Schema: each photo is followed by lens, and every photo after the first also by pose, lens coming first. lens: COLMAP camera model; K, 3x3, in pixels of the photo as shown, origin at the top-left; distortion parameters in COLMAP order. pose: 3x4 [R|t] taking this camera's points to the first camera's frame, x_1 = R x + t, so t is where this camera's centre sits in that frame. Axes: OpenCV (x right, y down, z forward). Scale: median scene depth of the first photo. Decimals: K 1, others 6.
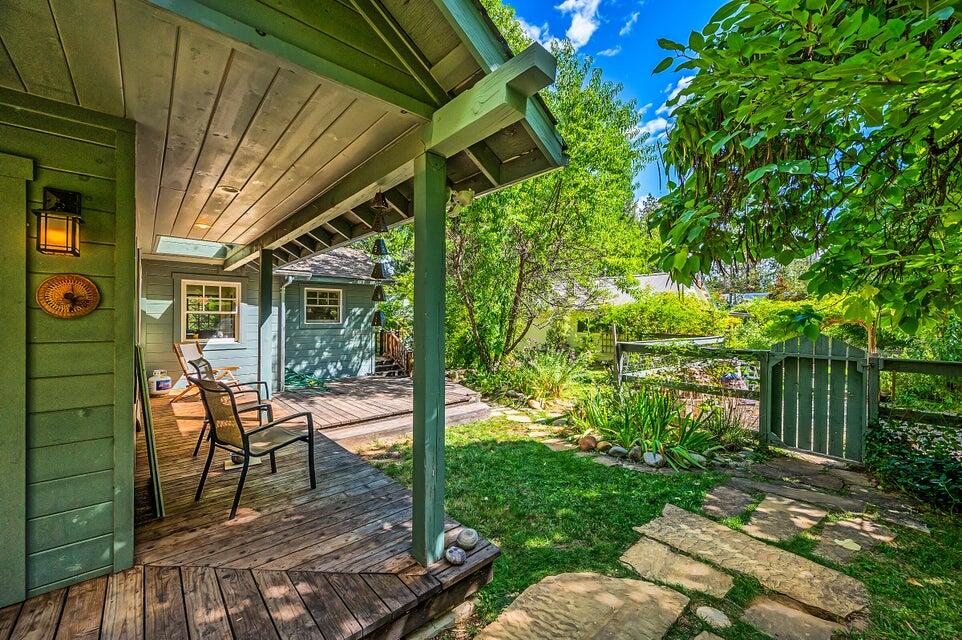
lens RADIAL K [[379.0, 0, 480.6], [0, 379.0, 322.0], [0, 0, 1]] dist [0.001414, 0.000239]
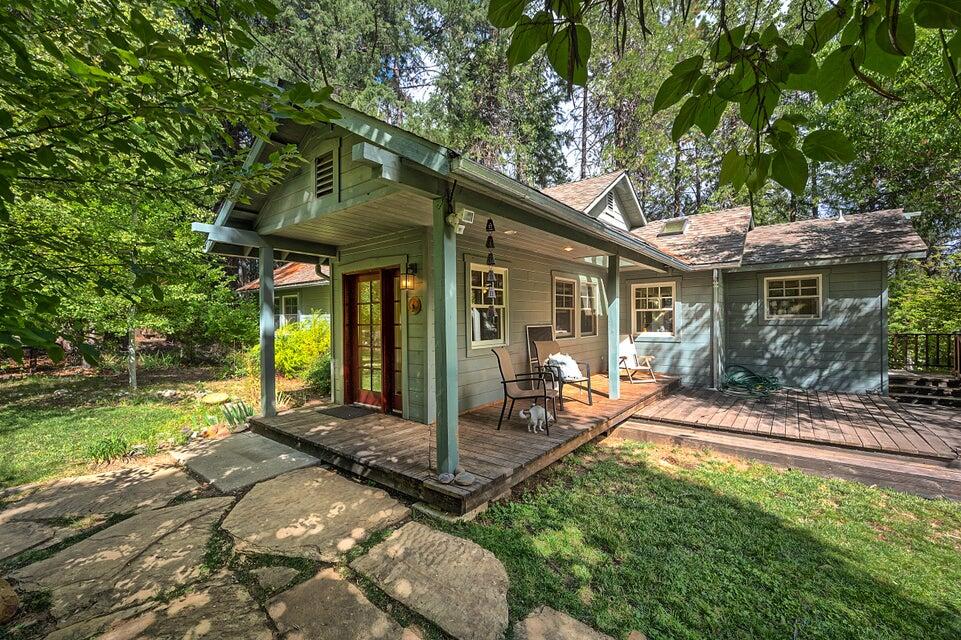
lens RADIAL K [[402.8, 0, 479.1], [0, 402.8, 319.5], [0, 0, 1]] dist [-0.005858, -0.000763]
pose [[0.155787, -0.004847, -0.987779, 0.378601], [0.003176, 0.999985, -0.004406, 0.007494], [0.987786, -0.002451, 0.155800, 0.230882]]
